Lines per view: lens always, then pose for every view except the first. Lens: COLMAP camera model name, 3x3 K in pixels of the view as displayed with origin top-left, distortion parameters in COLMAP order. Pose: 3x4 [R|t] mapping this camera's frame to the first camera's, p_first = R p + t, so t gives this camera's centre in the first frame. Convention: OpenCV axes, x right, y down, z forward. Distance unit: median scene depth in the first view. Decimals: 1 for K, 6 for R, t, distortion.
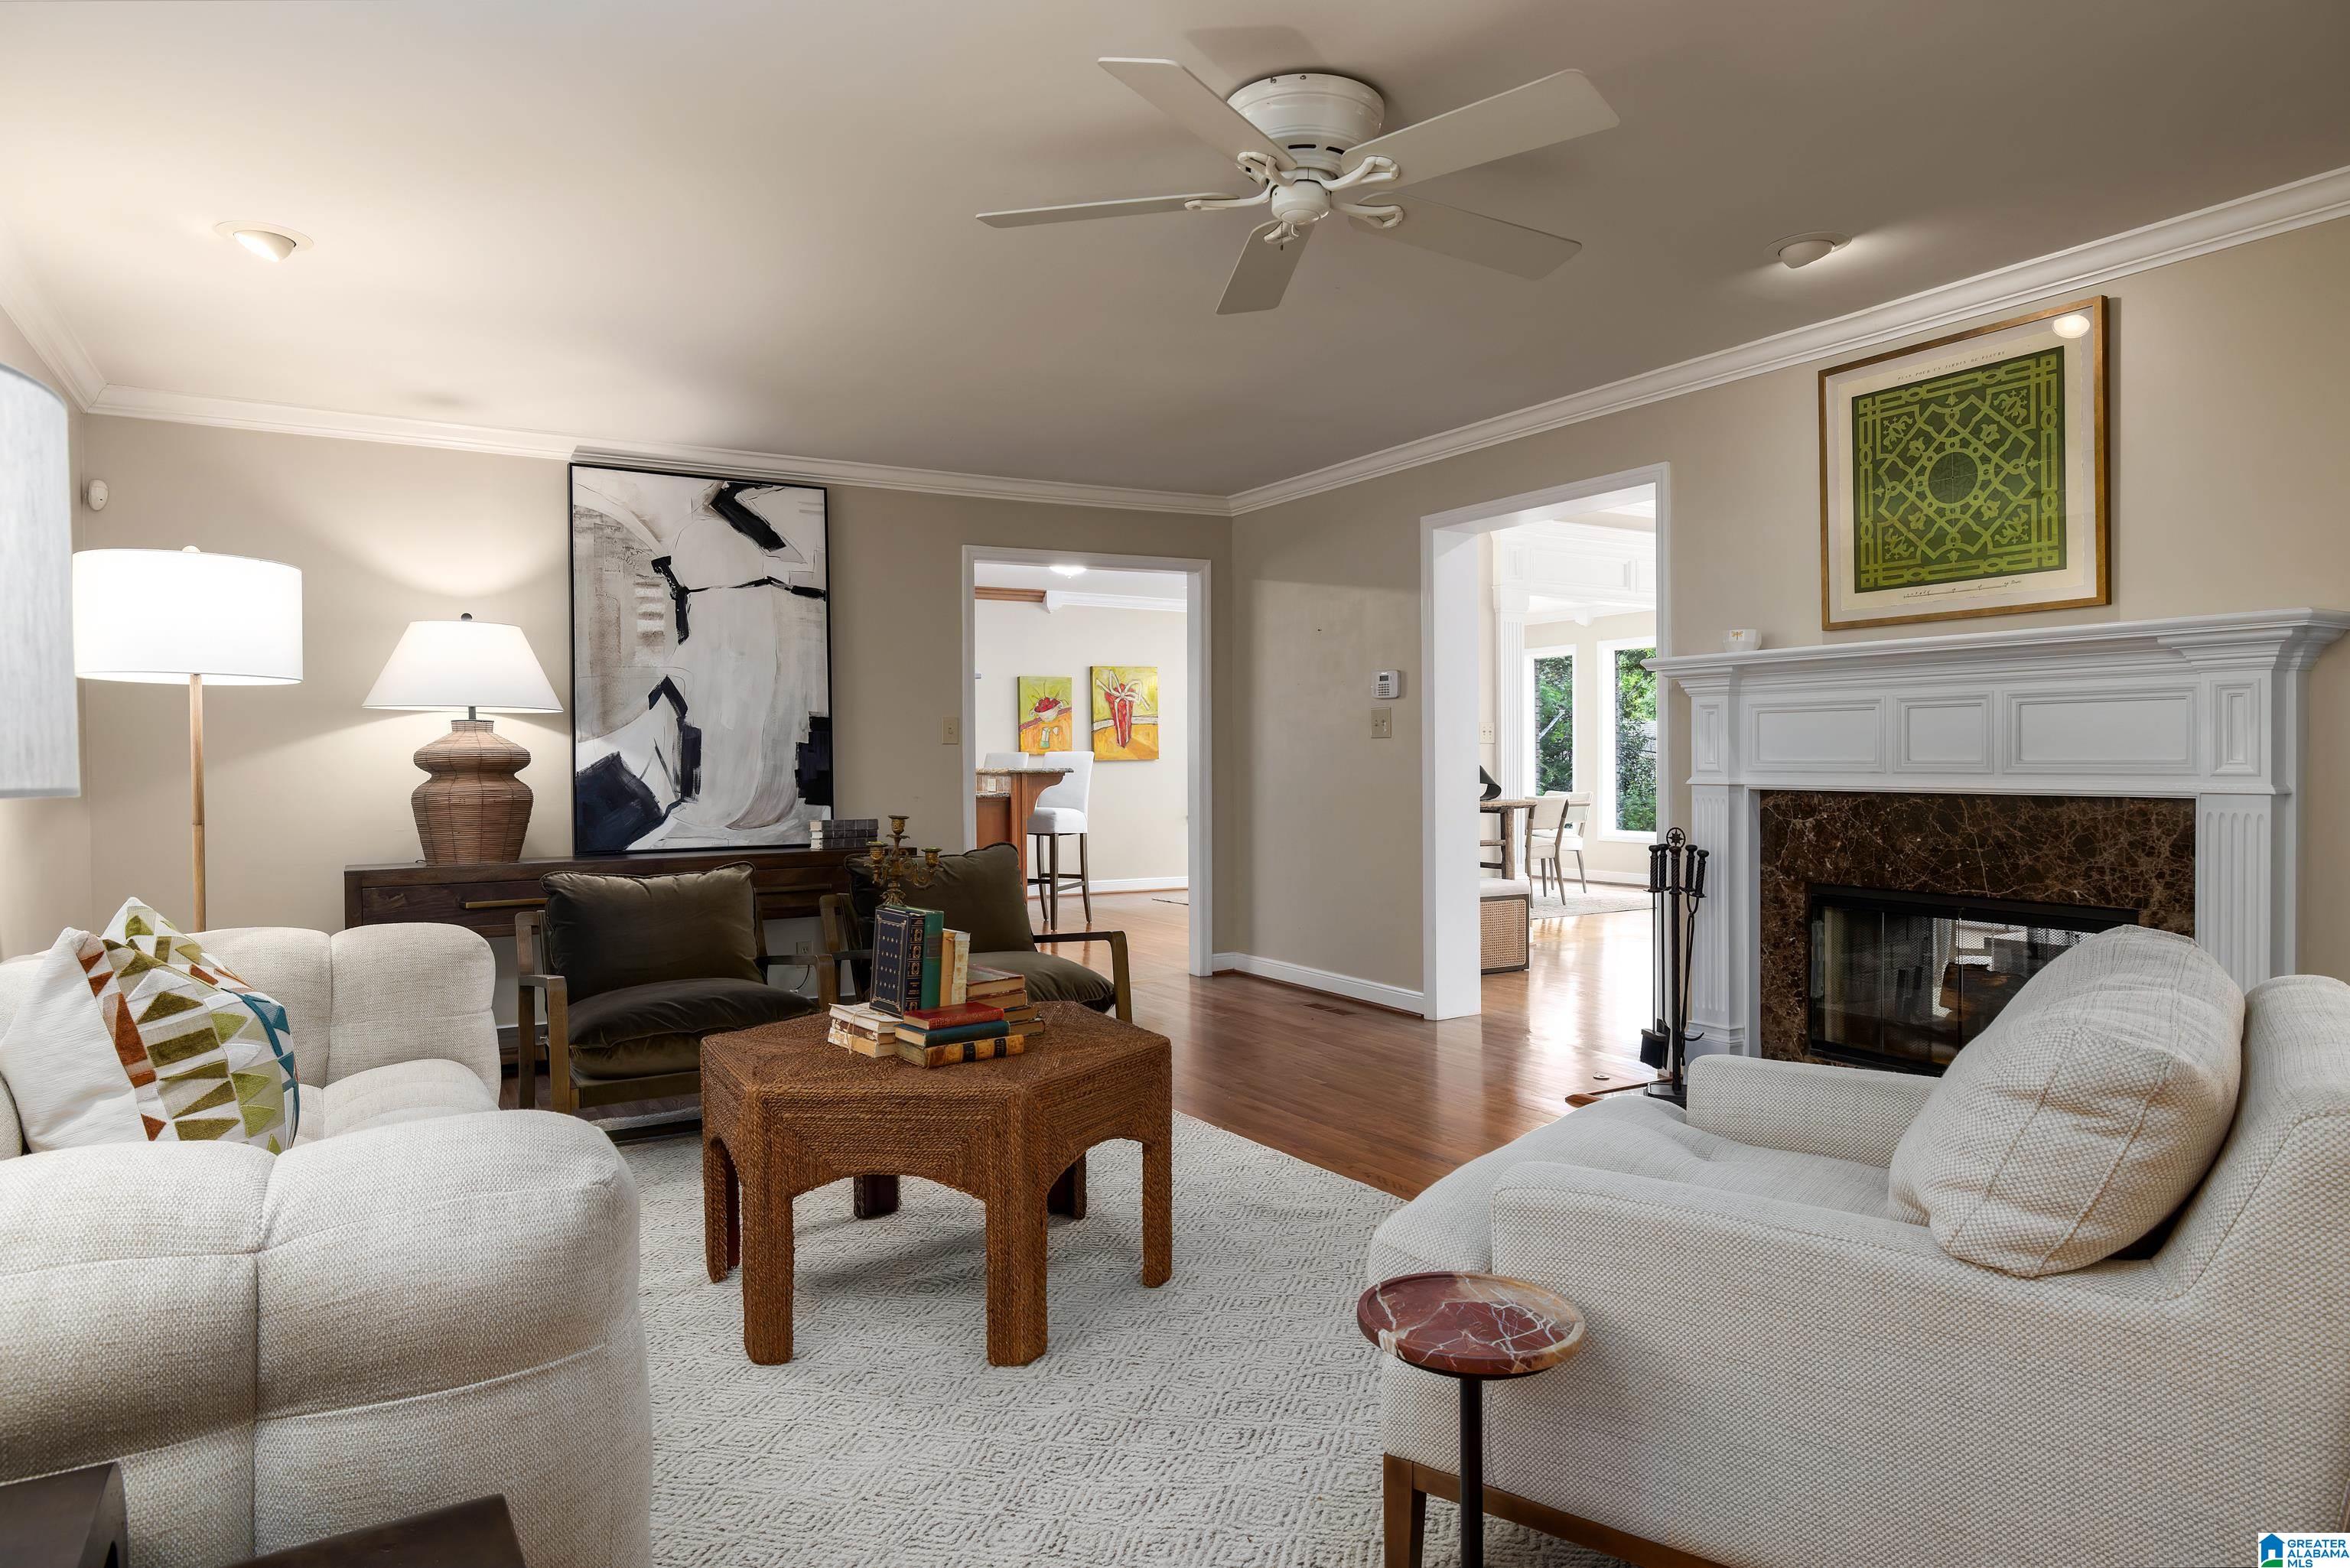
lens RADIAL K [[1443.1, 0, 1167.5], [0, 1443.1, 741.0], [0, 0, 1]] dist [-0.000139, -0.002410]
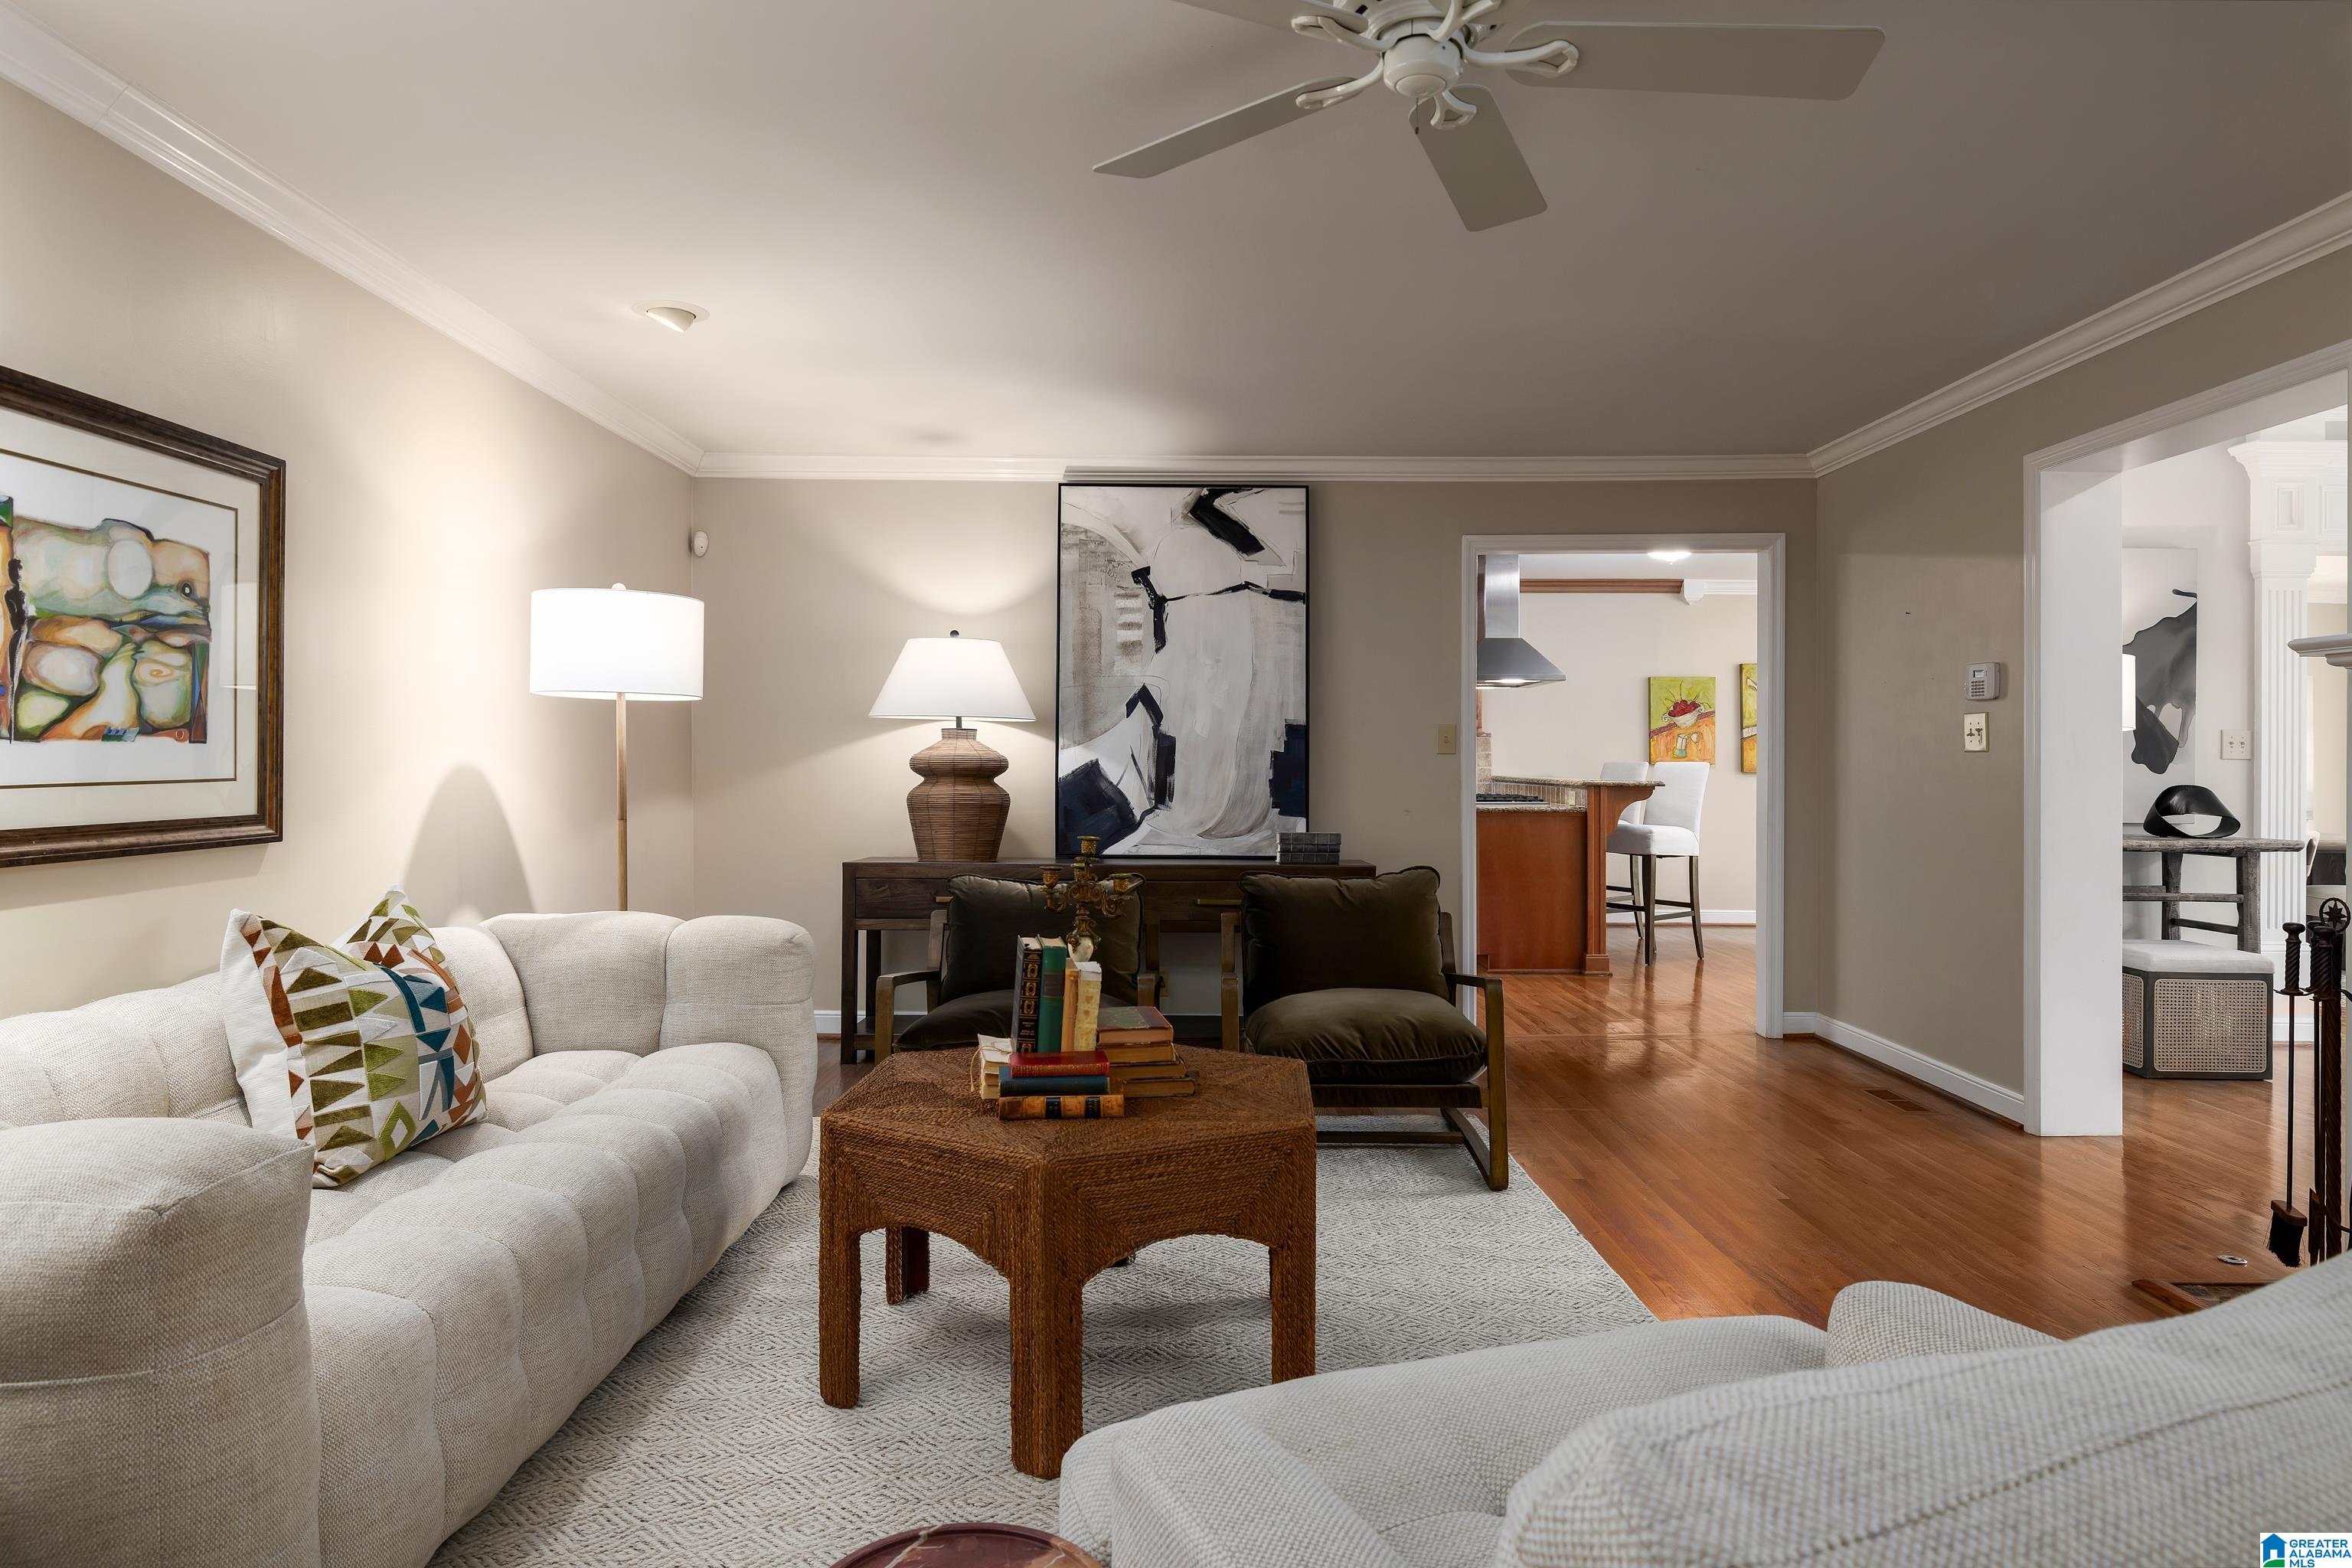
lens RADIAL K [[1444.4, 0, 1168.5], [0, 1444.4, 741.0], [0, 0, 1]] dist [-0.000139, -0.002410]
pose [[0.852343, 0.006077, -0.522949, 0.202257], [-0.006664, 0.999978, 0.000759, -0.006380], [0.522941, 0.002838, 0.852364, 0.143423]]
